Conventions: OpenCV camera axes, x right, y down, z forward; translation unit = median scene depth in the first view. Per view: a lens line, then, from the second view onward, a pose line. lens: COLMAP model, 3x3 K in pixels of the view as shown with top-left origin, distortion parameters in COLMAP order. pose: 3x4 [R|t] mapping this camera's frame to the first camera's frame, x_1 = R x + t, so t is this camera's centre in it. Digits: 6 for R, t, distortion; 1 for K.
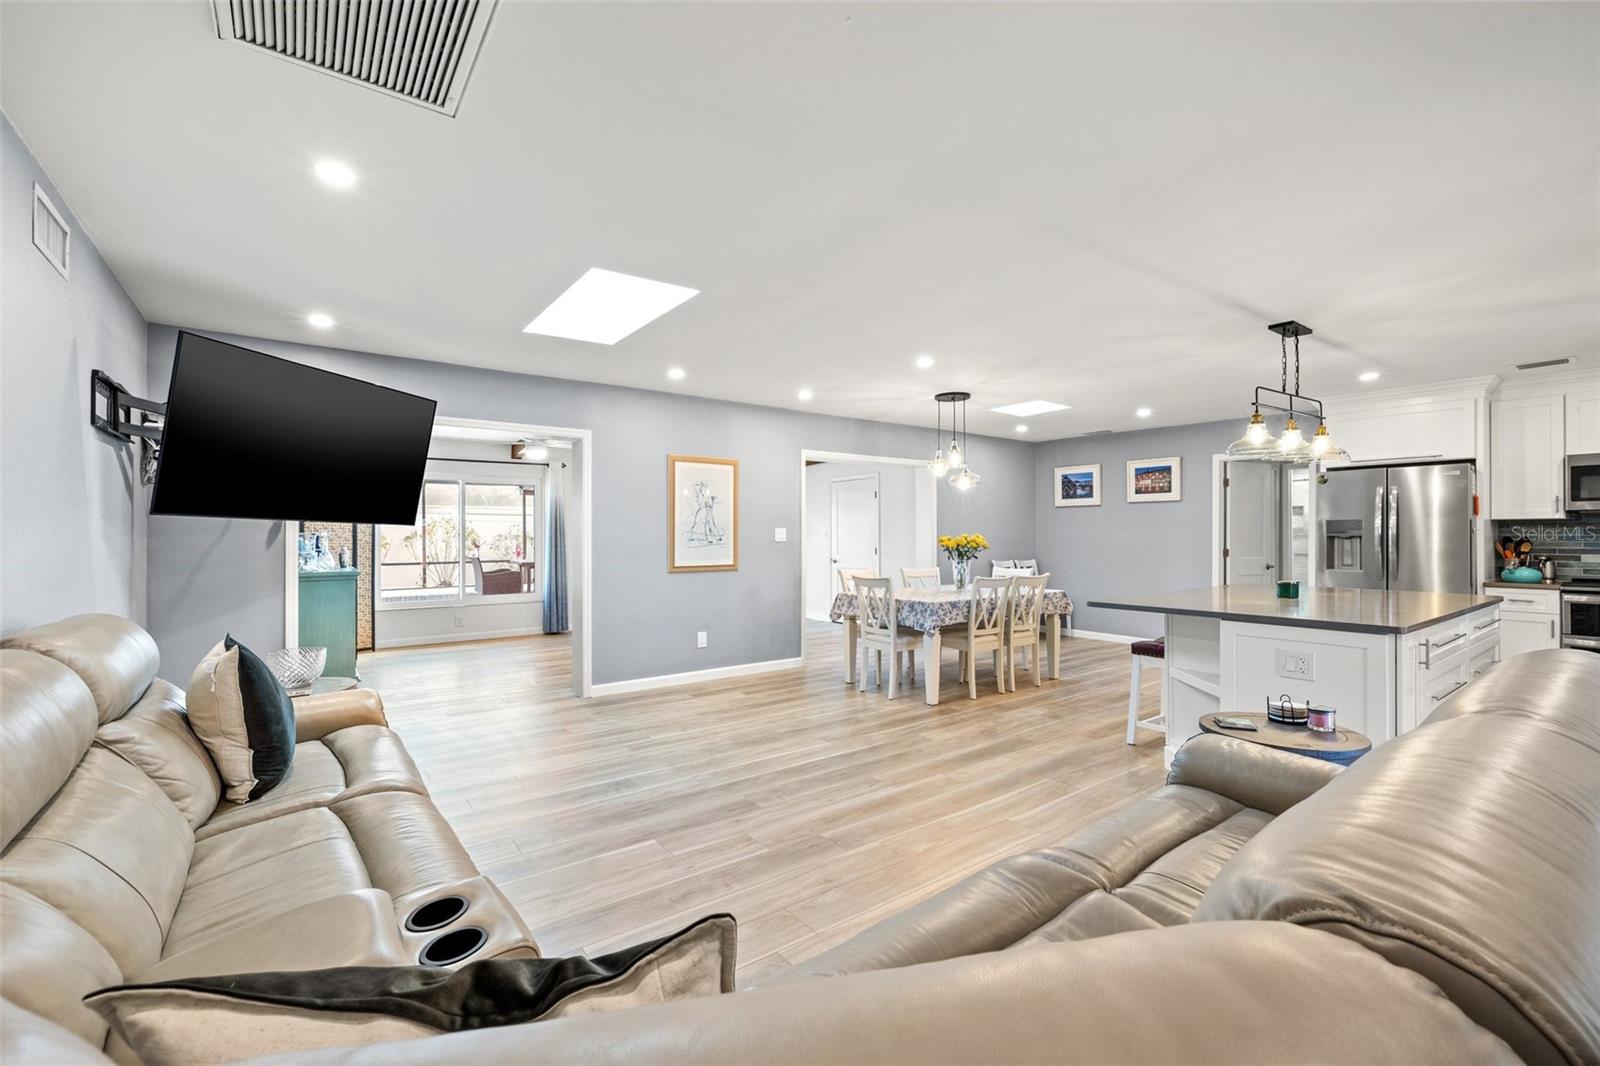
lens RADIAL K [[673.2, 0, 781.2], [0, 673.2, 533.6], [0, 0, 1]] dist [-0.000121, -0.000148]
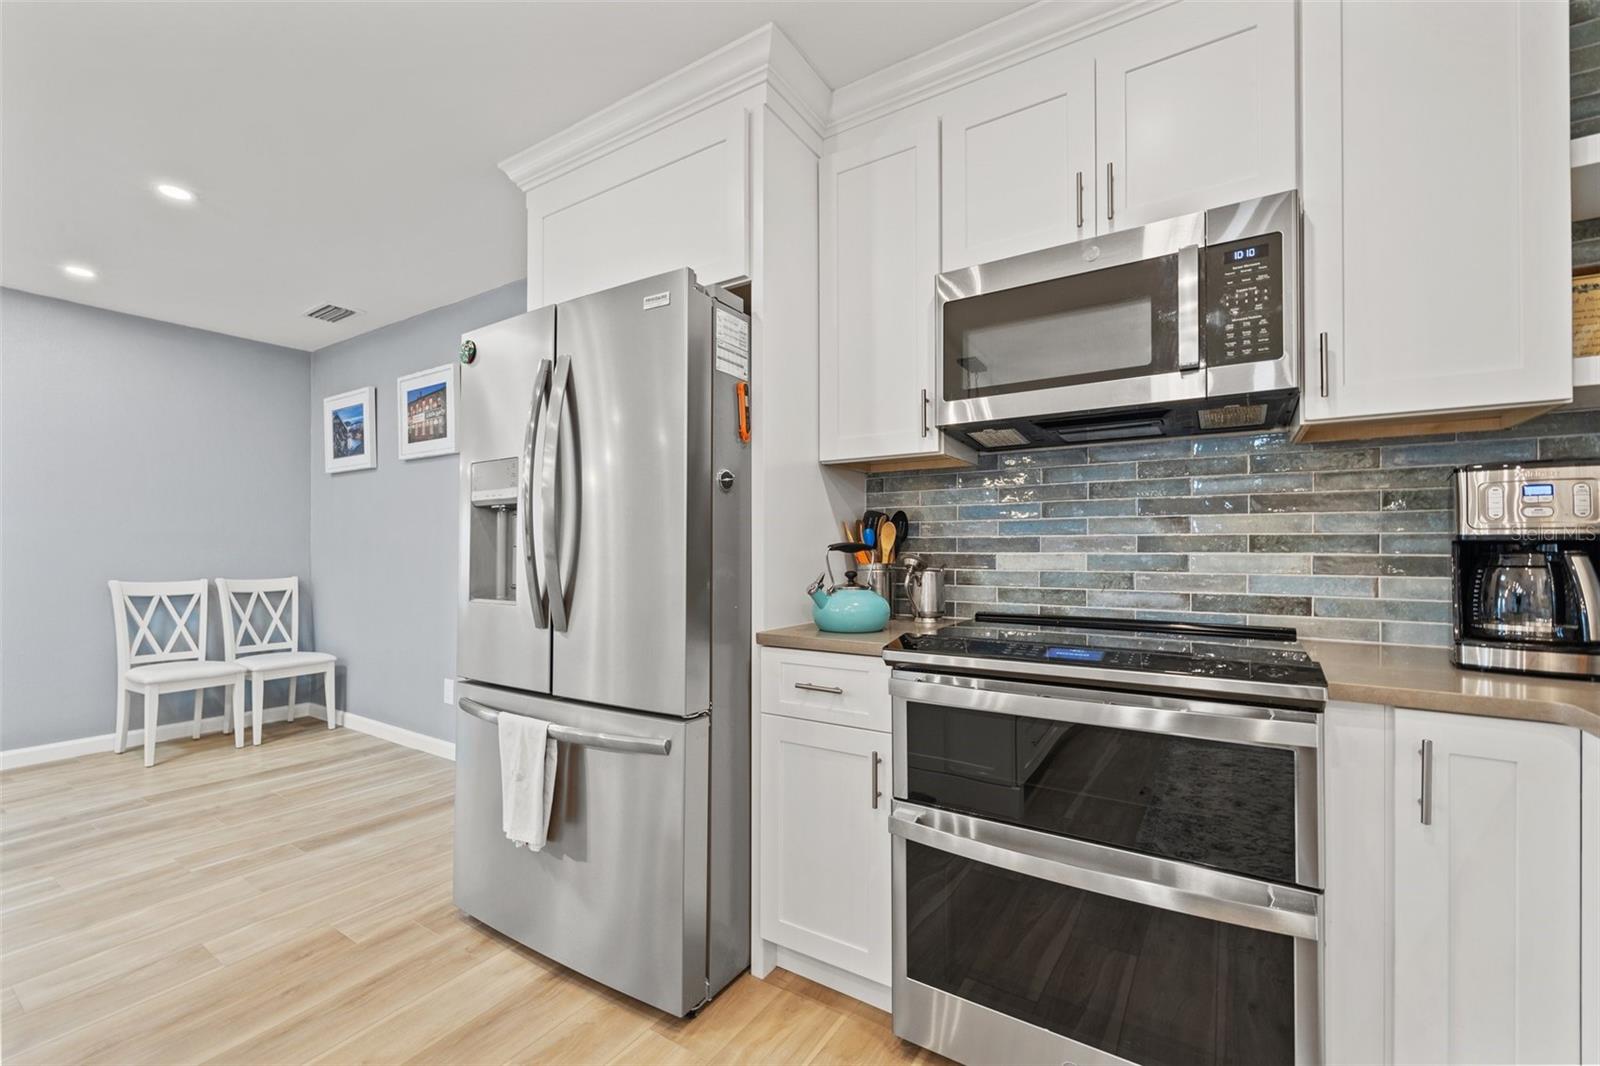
lens RADIAL K [[673.2, 0, 780.3], [0, 673.2, 544.2], [0, 0, 1]] dist [-0.000121, -0.000148]
pose [[0.939090, 0.001282, 0.343668, 0.930964], [0.000813, 0.999982, -0.005952, 0.028607], [-0.343669, 0.005869, 0.939072, 0.667709]]
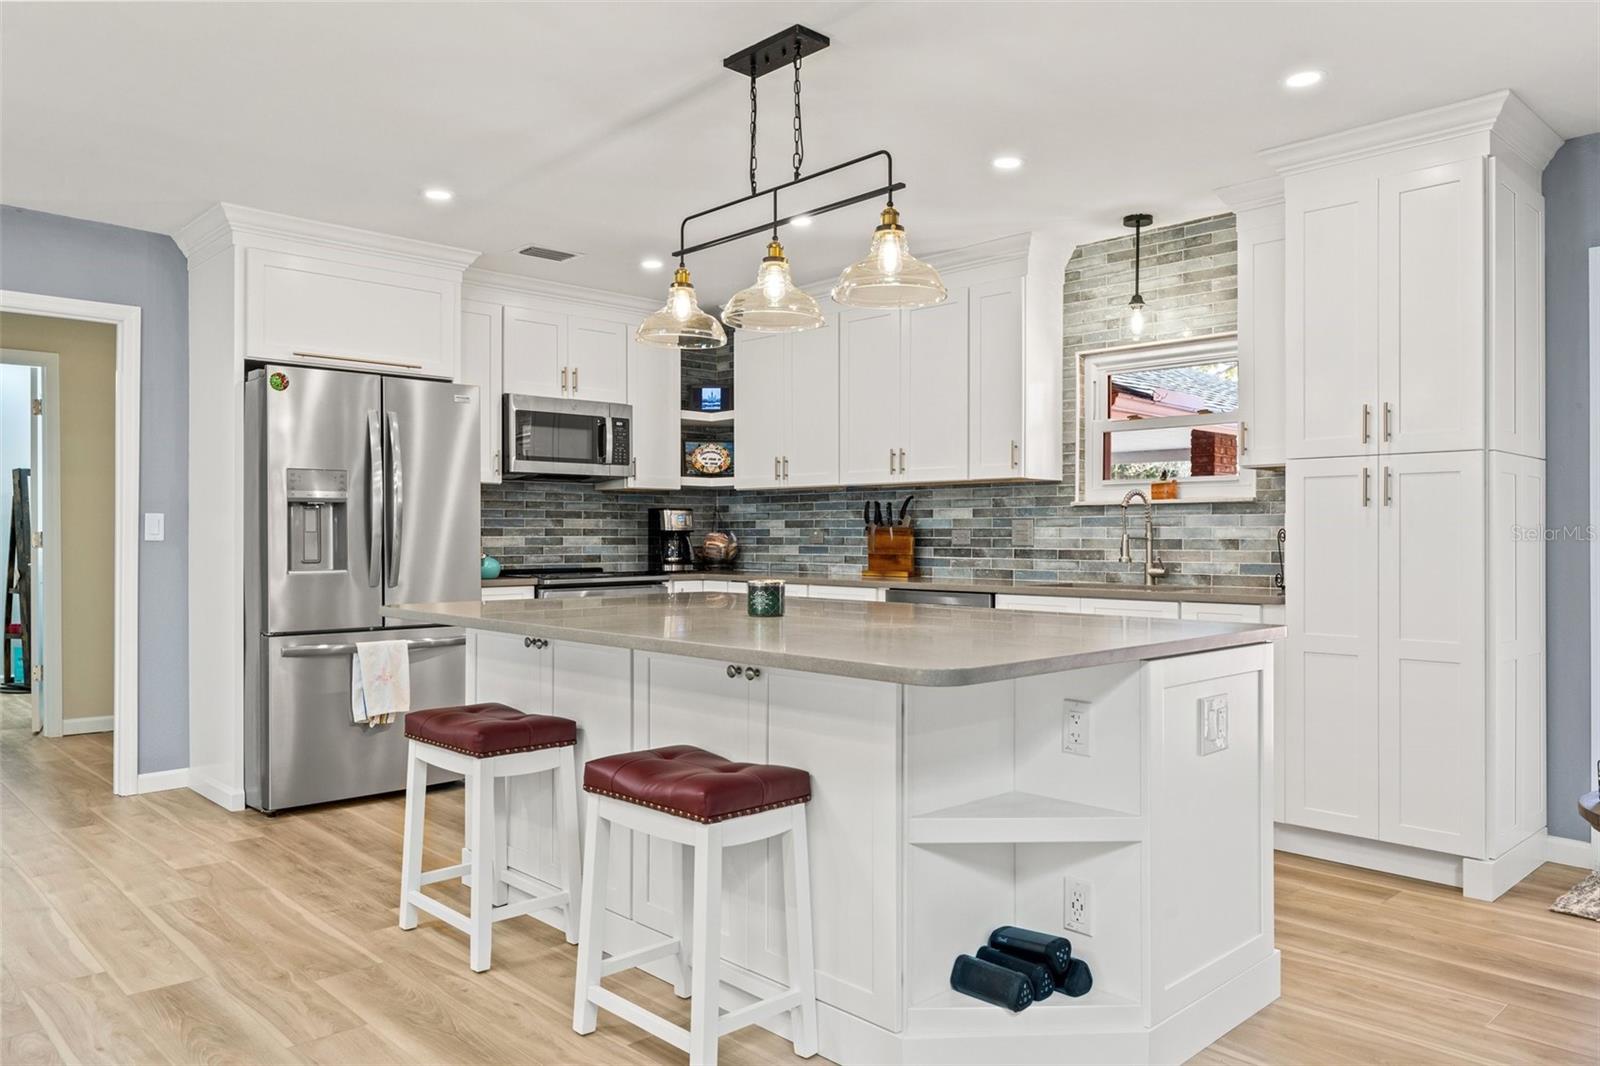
lens RADIAL K [[1116.8, 0, 806.0], [0, 1116.8, 523.7], [0, 0, 1]] dist [-0.002310, -0.006042]
pose [[-0.136096, 0.010122, 0.990644, -0.017270], [-0.000691, 0.999947, -0.010312, 0.029754], [-0.990695, -0.002088, -0.136082, 0.822670]]
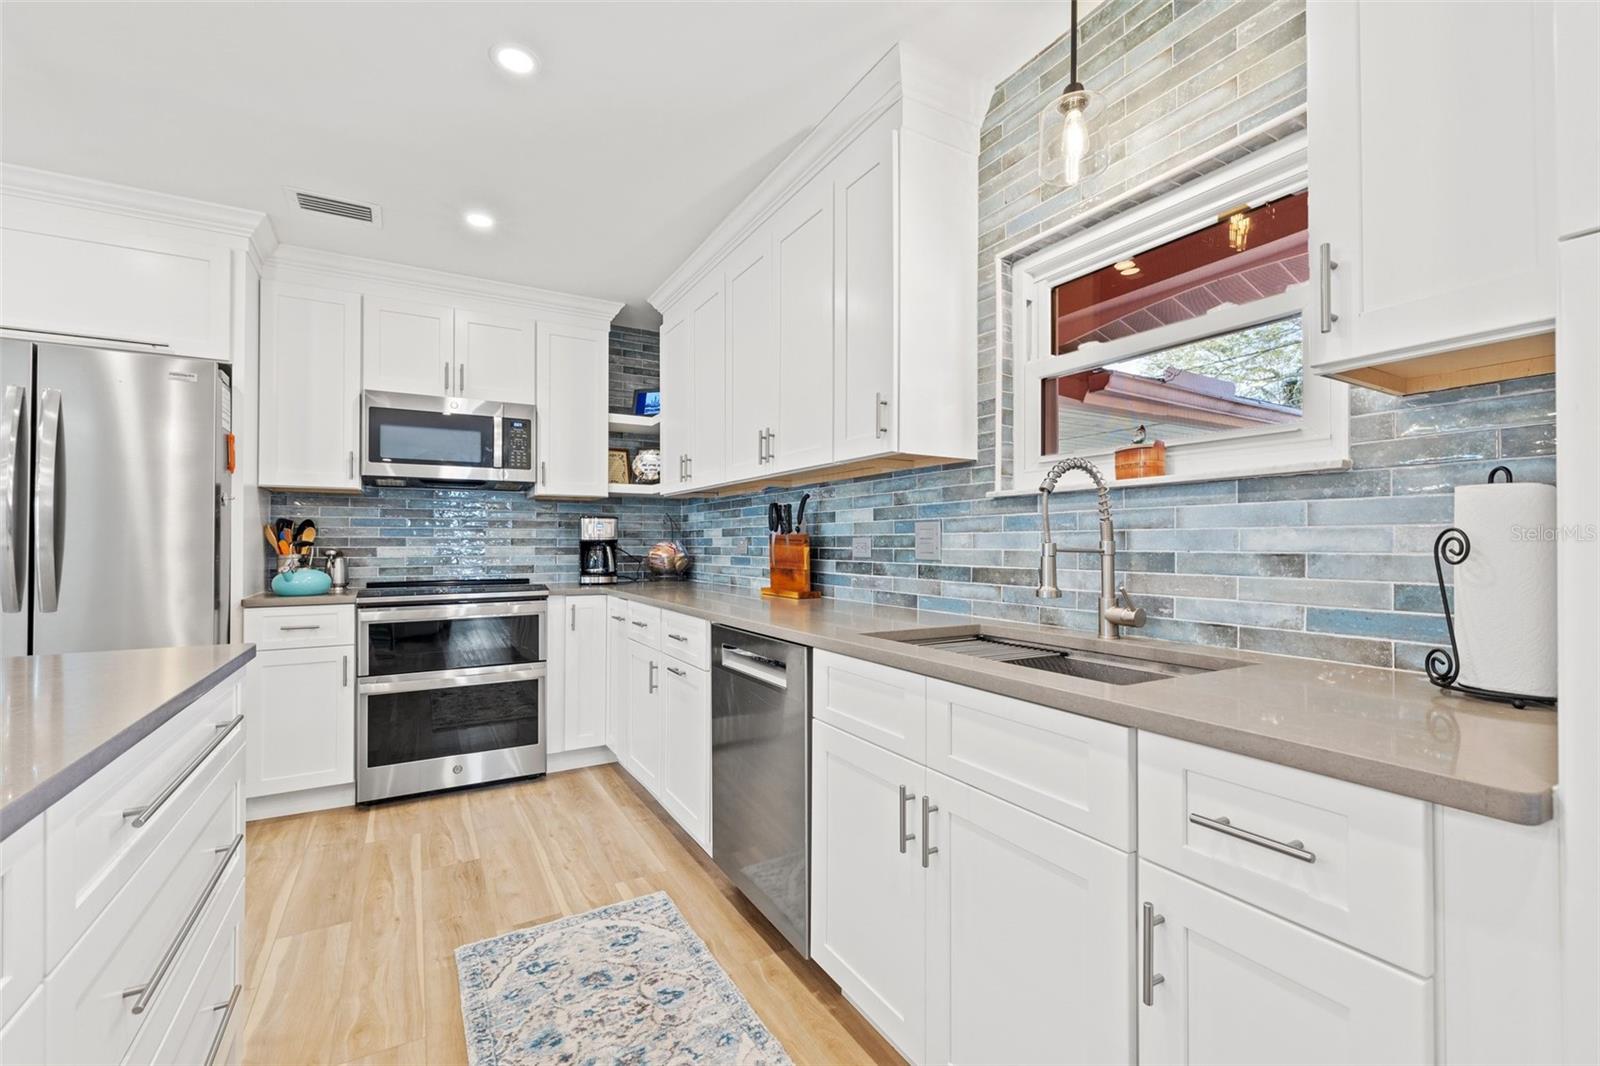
lens RADIAL K [[673.2, 0, 793.0], [0, 673.2, 534.7], [0, 0, 1]] dist [-0.000121, -0.000148]
pose [[0.114257, 0.013696, 0.993357, 0.566735], [0.000904, 0.999903, -0.013891, 0.028937], [-0.993451, 0.002485, 0.114234, 0.509345]]
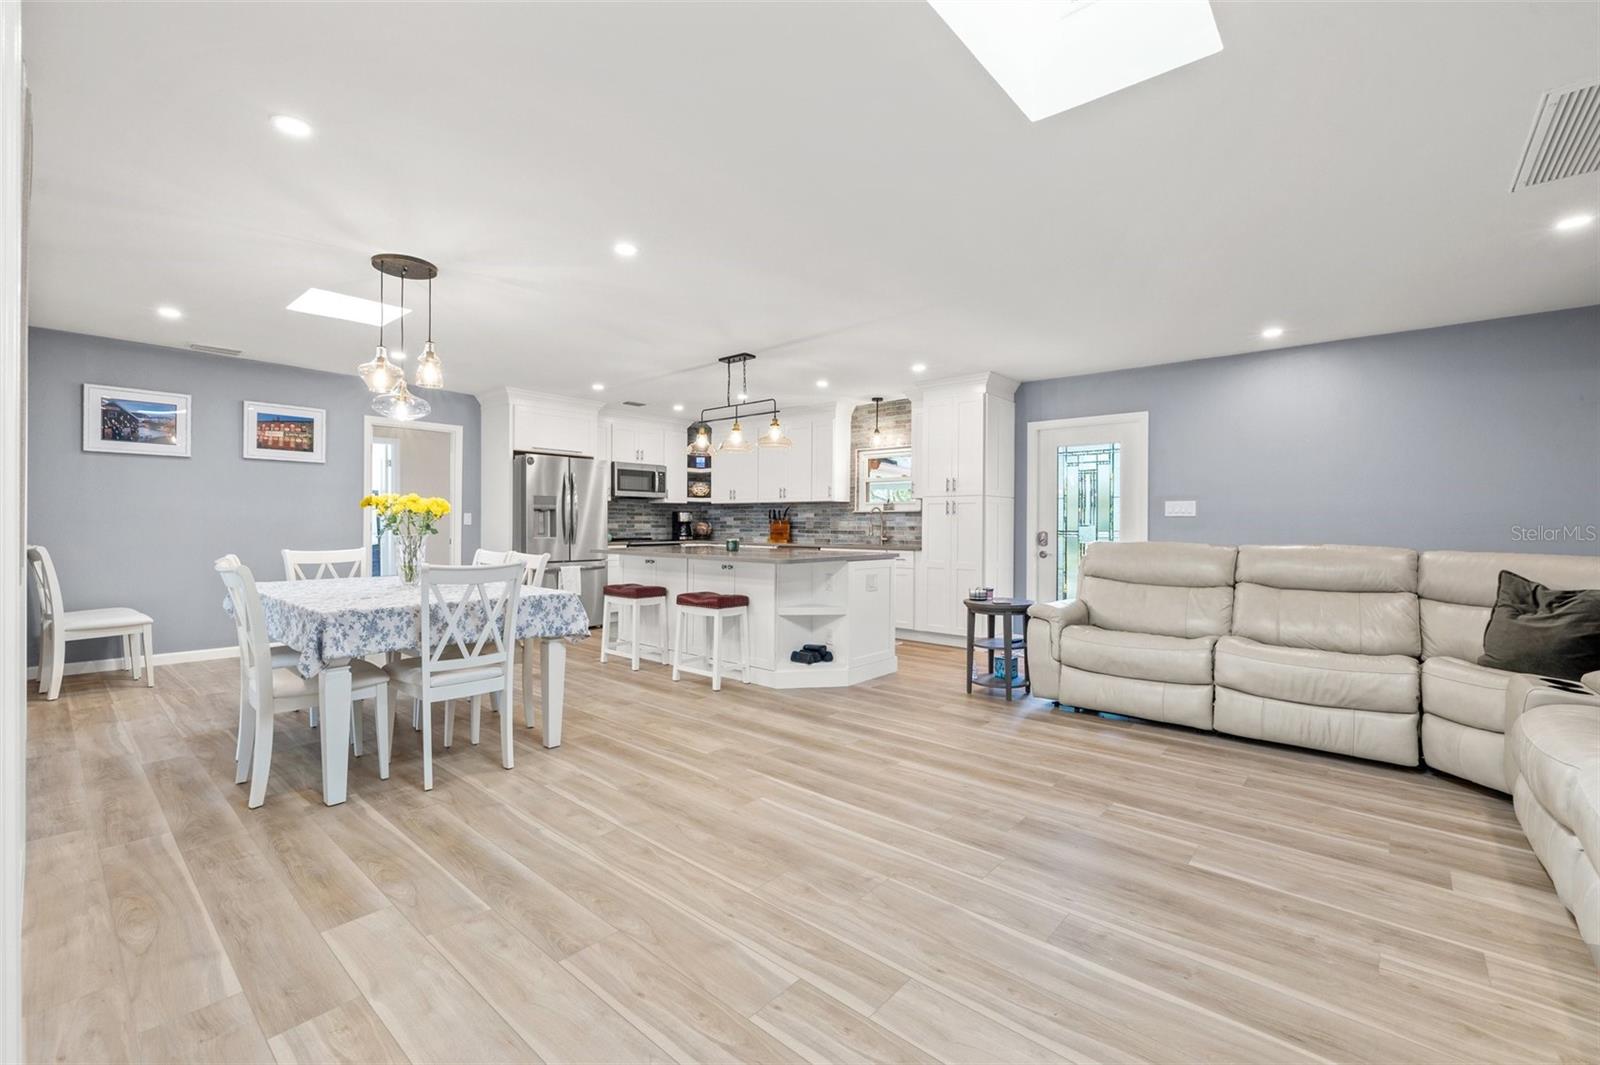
lens RADIAL K [[673.2, 0, 797.8], [0, 673.2, 521.0], [0, 0, 1]] dist [-0.000121, -0.000148]
pose [[-0.223868, 0.003867, 0.974612, -0.476280], [-0.006475, 0.999964, -0.005455, 0.030685], [-0.974598, -0.007532, -0.223835, 0.899820]]
